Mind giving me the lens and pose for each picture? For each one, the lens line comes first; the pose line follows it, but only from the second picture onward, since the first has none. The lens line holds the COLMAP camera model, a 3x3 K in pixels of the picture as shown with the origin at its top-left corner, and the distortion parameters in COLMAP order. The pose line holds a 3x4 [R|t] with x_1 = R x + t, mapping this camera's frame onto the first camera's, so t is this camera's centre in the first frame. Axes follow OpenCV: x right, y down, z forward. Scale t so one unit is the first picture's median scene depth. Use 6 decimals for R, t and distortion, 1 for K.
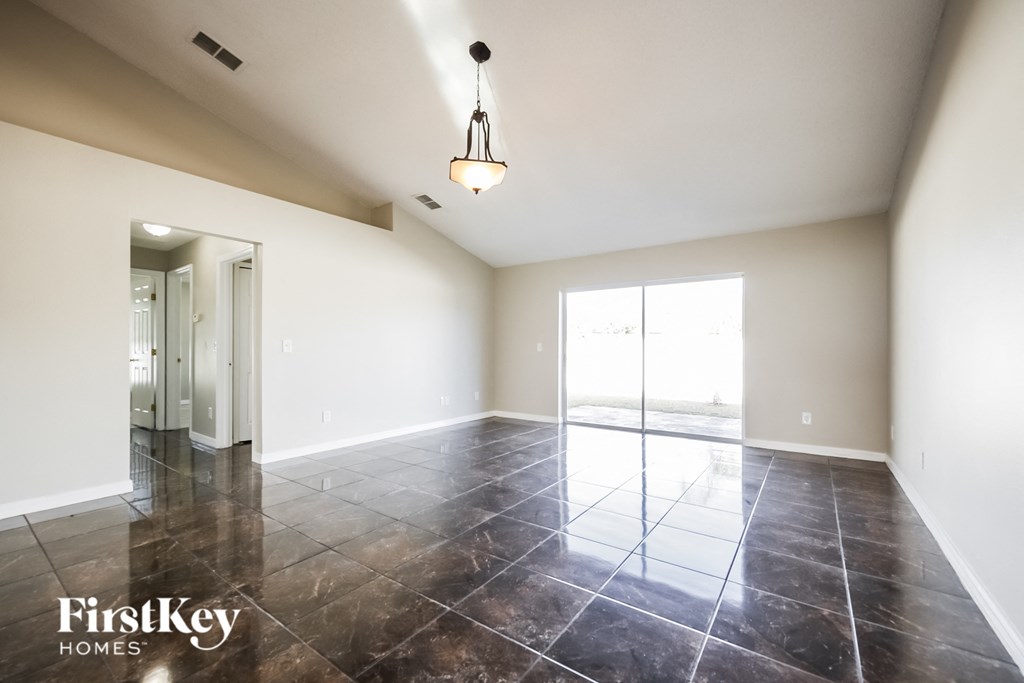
lens RADIAL K [[415.5, 0, 513.6], [0, 415.5, 345.4], [0, 0, 1]] dist [0.003717, 0.000285]
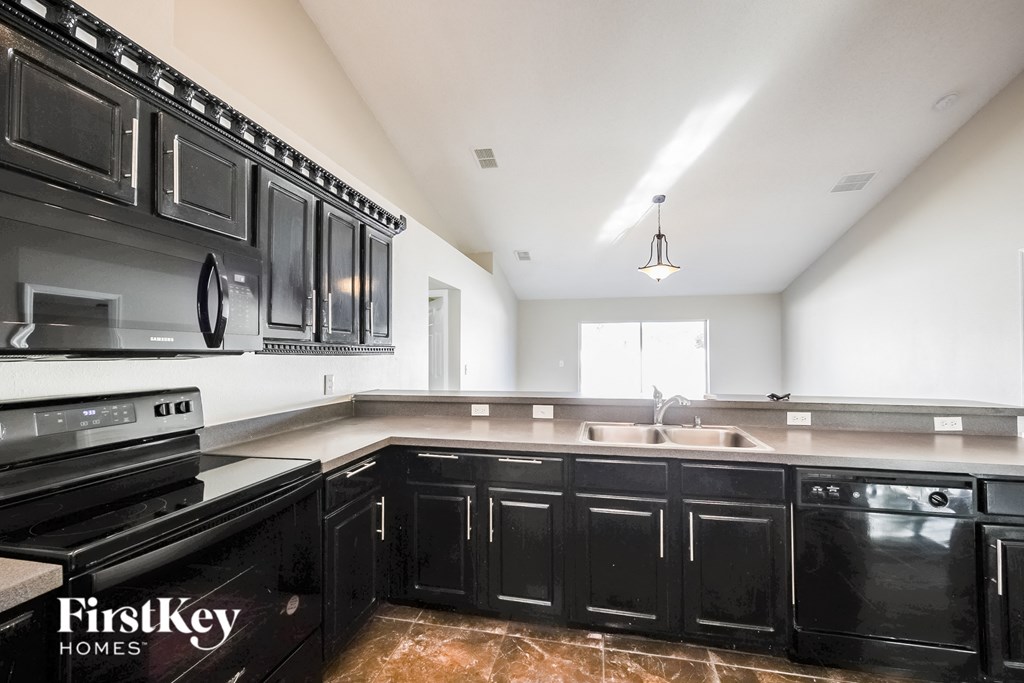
lens RADIAL K [[415.5, 0, 512.0], [0, 415.5, 344.6], [0, 0, 1]] dist [0.003717, 0.000285]
pose [[0.917341, 0.007500, 0.398032, -0.845544], [0.000788, 0.999786, -0.020654, -0.036770], [-0.398102, 0.019260, 0.917139, -0.219781]]
